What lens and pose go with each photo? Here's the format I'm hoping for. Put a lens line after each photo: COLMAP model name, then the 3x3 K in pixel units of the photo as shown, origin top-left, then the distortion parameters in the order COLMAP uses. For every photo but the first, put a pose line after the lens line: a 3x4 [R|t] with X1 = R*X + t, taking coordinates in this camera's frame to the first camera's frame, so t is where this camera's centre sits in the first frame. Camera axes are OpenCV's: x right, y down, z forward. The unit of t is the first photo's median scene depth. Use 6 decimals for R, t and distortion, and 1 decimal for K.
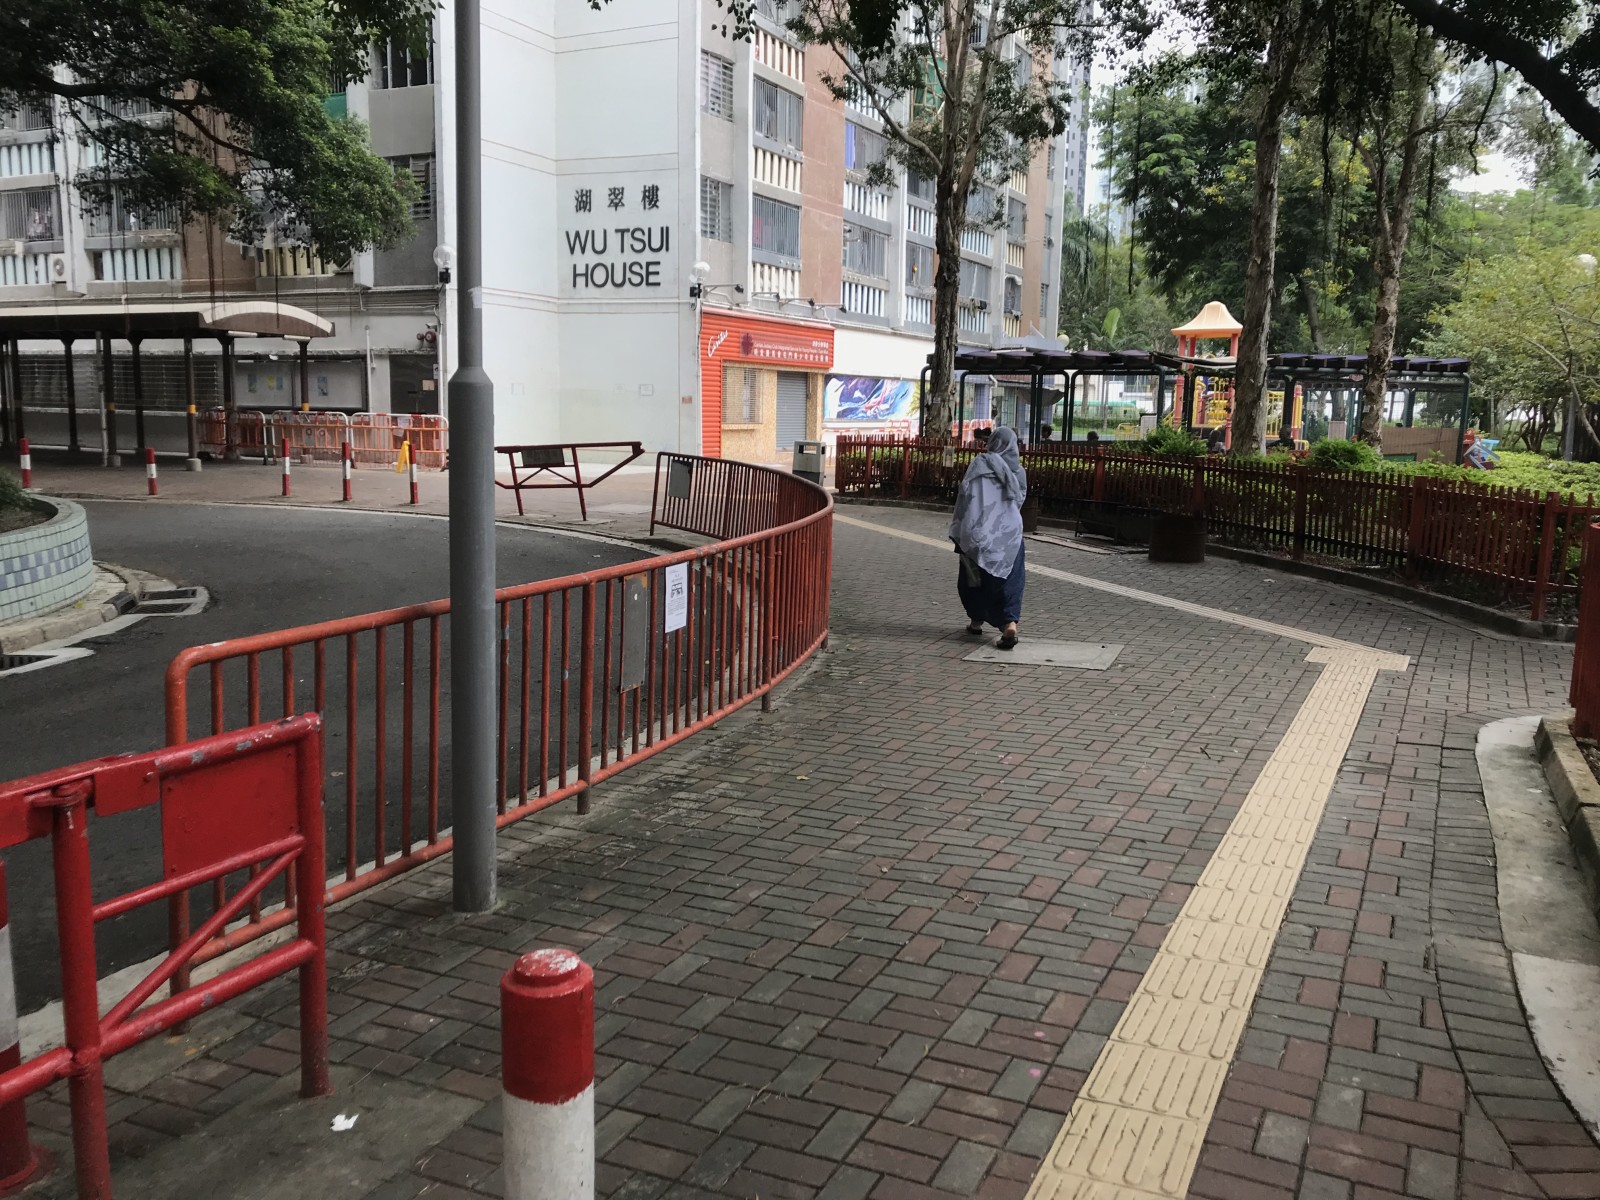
lens RADIAL K [[1370.8, 0, 800.0], [0, 1370.8, 600.0], [0, 0, 1]] dist [0.001232, -0.000075]
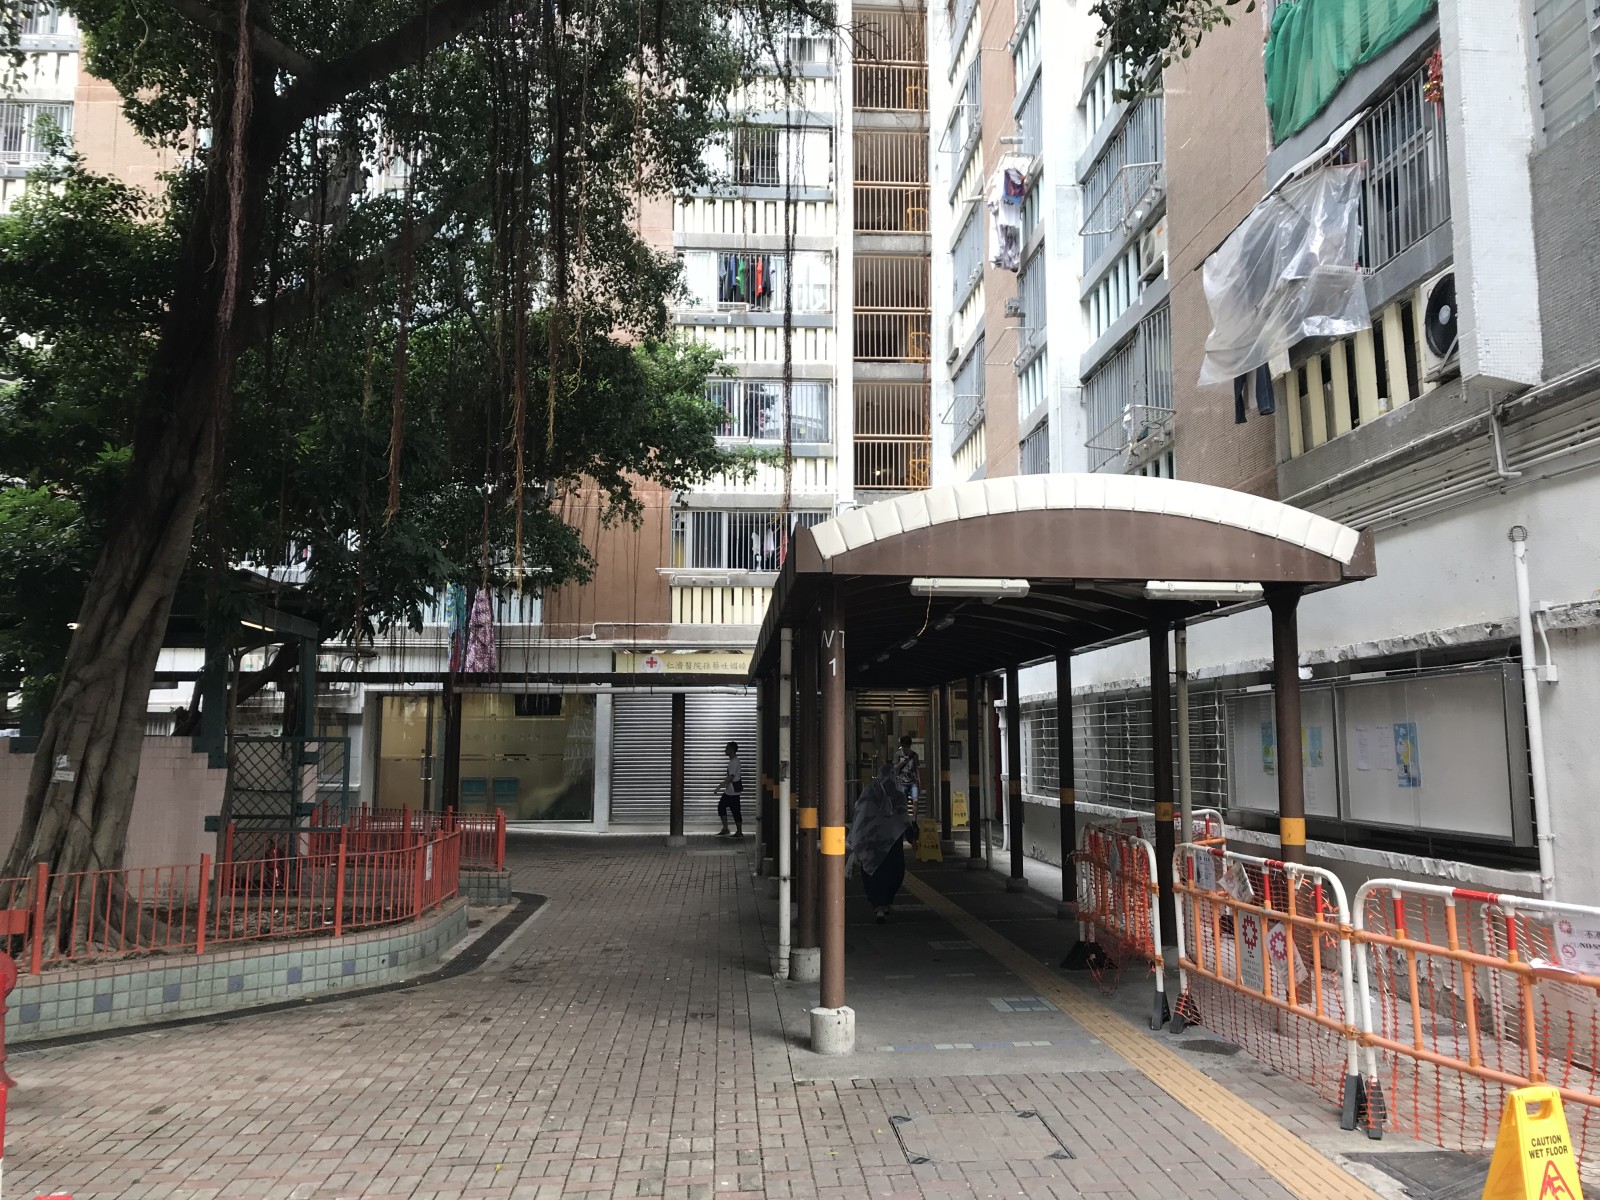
lens RADIAL K [[1370.8, 0, 800.0], [0, 1370.8, 600.0], [0, 0, 1]] dist [0.001232, -0.000075]
pose [[0.476698, -0.106073, -0.872644, -0.152228], [-0.110822, 0.977521, -0.179360, -0.123378], [0.872054, 0.182209, 0.454227, 0.760088]]
